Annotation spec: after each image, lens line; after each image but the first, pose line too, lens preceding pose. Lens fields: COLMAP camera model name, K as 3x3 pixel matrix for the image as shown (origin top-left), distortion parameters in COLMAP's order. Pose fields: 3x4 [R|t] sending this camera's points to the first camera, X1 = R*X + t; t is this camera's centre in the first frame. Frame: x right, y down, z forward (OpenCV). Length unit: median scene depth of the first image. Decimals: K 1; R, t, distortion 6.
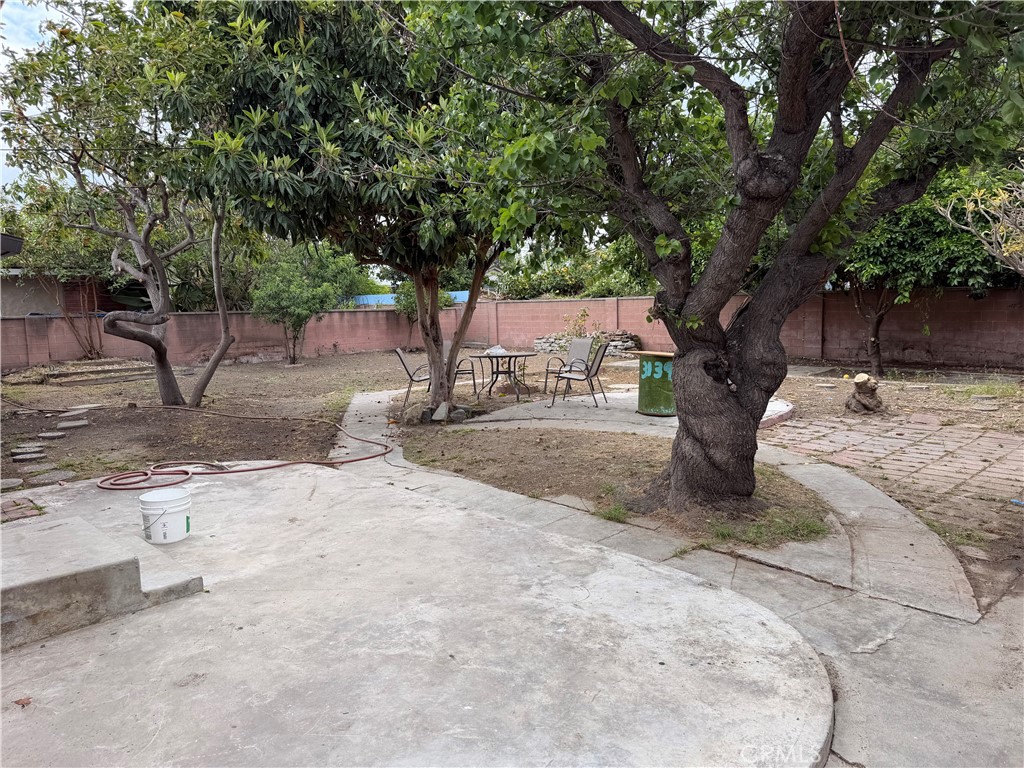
lens RADIAL K [[712.3, 0, 506.6], [0, 712.3, 383.3], [0, 0, 1]] dist [0.082484, -0.107795]
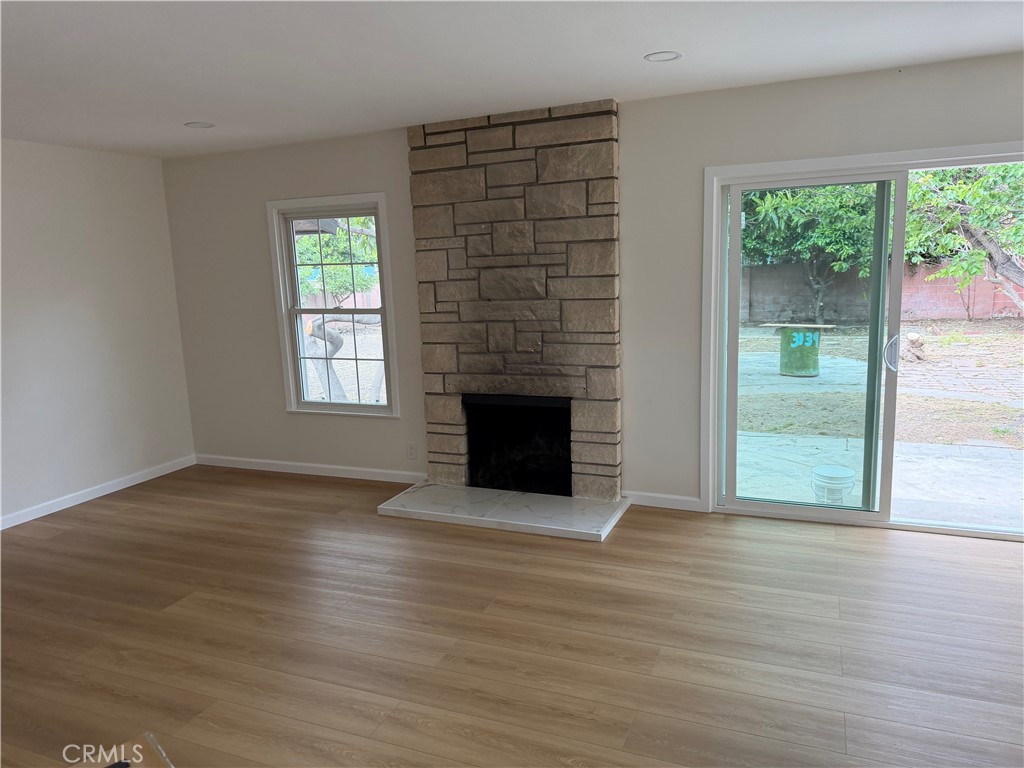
lens RADIAL K [[713.3, 0, 510.5], [0, 713.3, 389.2], [0, 0, 1]] dist [0.083554, -0.103776]
pose [[0.919675, -0.085237, 0.383317, -0.951842], [0.063234, 0.995564, 0.069666, -0.067055], [-0.387555, -0.039831, 0.920986, 0.069757]]
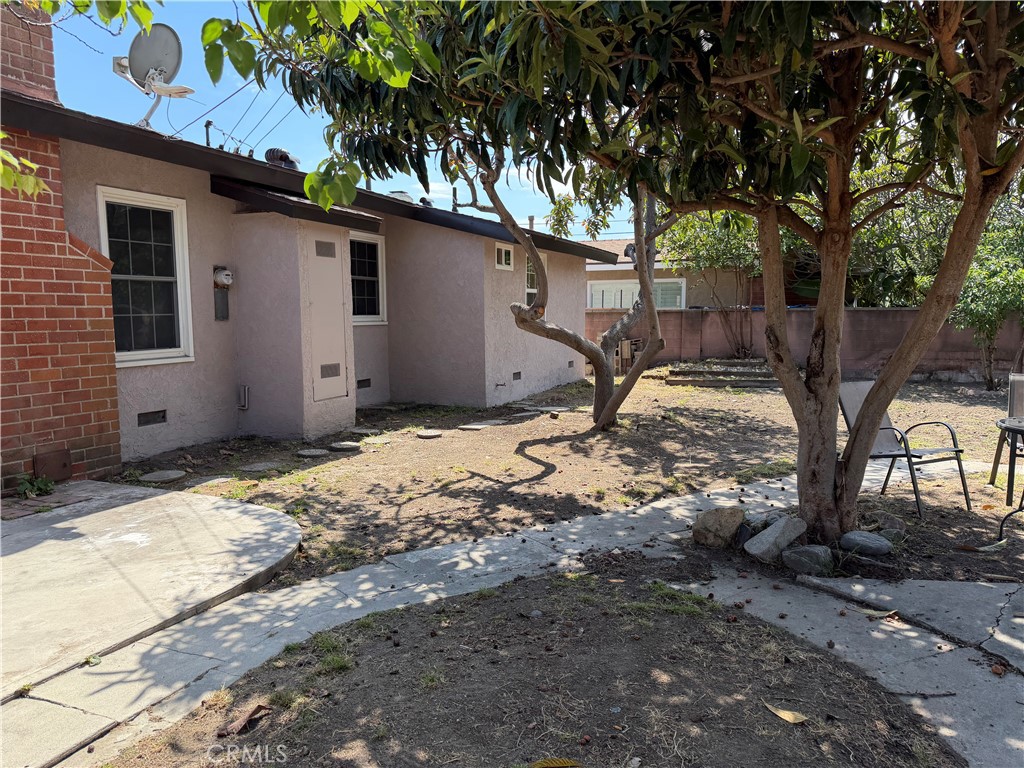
lens RADIAL K [[713.3, 0, 510.5], [0, 713.3, 389.2], [0, 0, 1]] dist [0.083554, -0.103776]
pose [[0.393152, 0.117583, -0.911924, 0.316091], [-0.105594, 0.991001, 0.082255, -0.092706], [0.913390, 0.063955, 0.402030, 0.913338]]
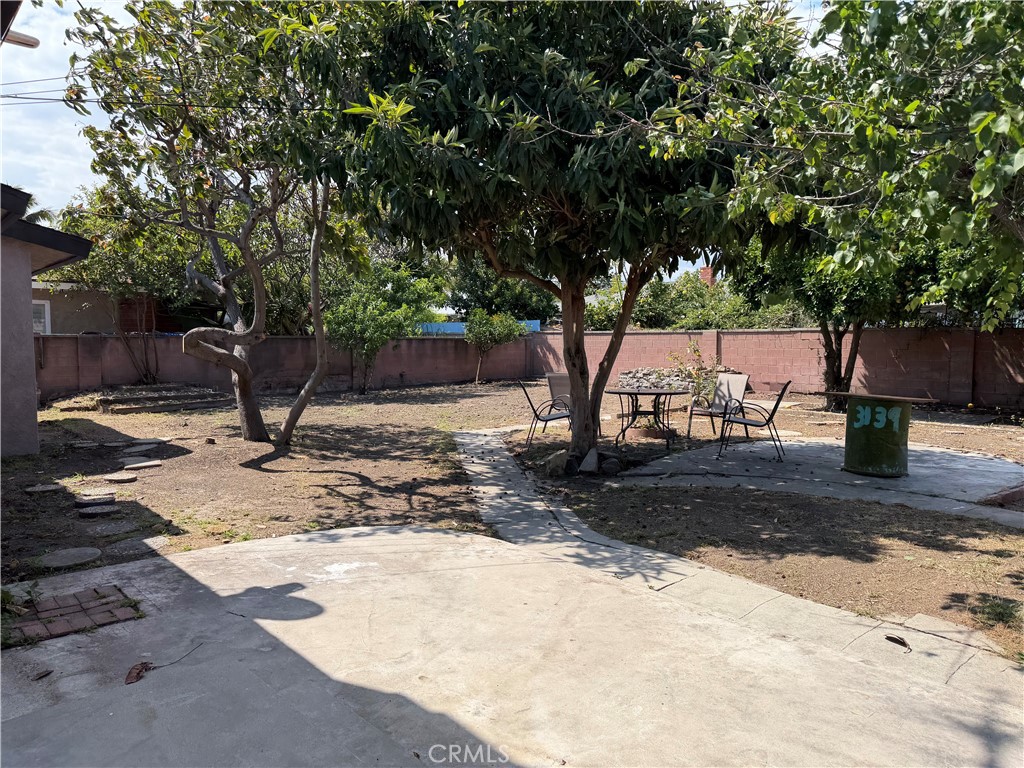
lens RADIAL K [[715.3, 0, 508.3], [0, 715.3, 377.2], [0, 0, 1]] dist [0.083137, -0.109912]
pose [[0.999176, 0.026008, -0.031174, -0.219171], [-0.027707, 0.998082, -0.055358, -0.009694], [0.029675, 0.056176, 0.997980, 0.249235]]
